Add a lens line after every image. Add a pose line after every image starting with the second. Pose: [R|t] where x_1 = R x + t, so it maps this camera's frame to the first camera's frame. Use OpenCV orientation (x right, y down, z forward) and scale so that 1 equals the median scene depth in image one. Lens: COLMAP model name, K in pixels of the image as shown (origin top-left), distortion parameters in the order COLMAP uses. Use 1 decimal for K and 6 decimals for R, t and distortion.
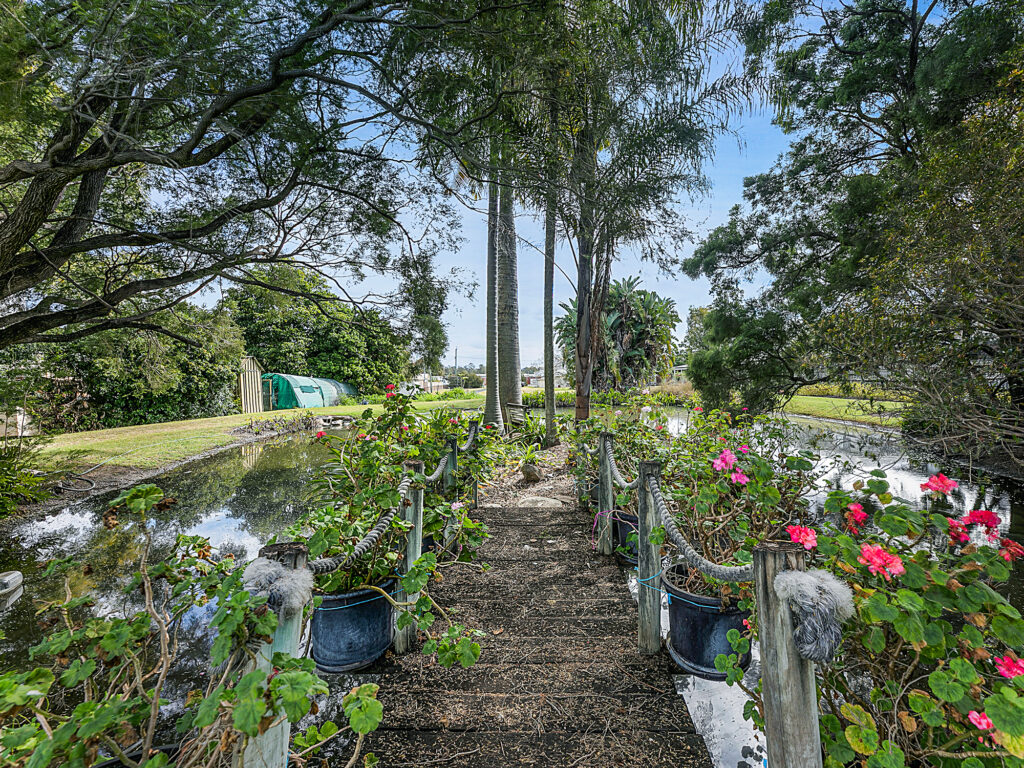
lens RADIAL K [[469.4, 0, 508.5], [0, 469.4, 384.0], [0, 0, 1]] dist [0.001562, 0.000704]
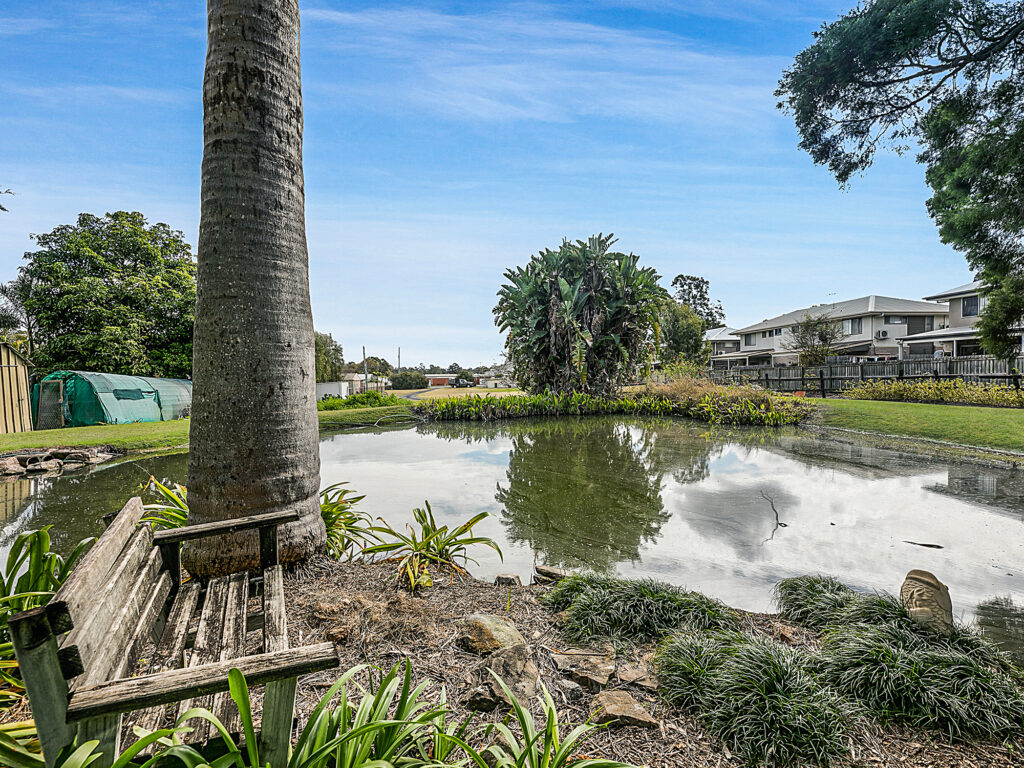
lens RADIAL K [[469.4, 0, 508.5], [0, 469.4, 384.0], [0, 0, 1]] dist [0.001562, 0.000704]
pose [[0.995142, -0.006295, 0.098247, 0.046759], [0.006443, 0.999979, -0.001189, 0.000467], [-0.098238, 0.001817, 0.995161, 0.298629]]
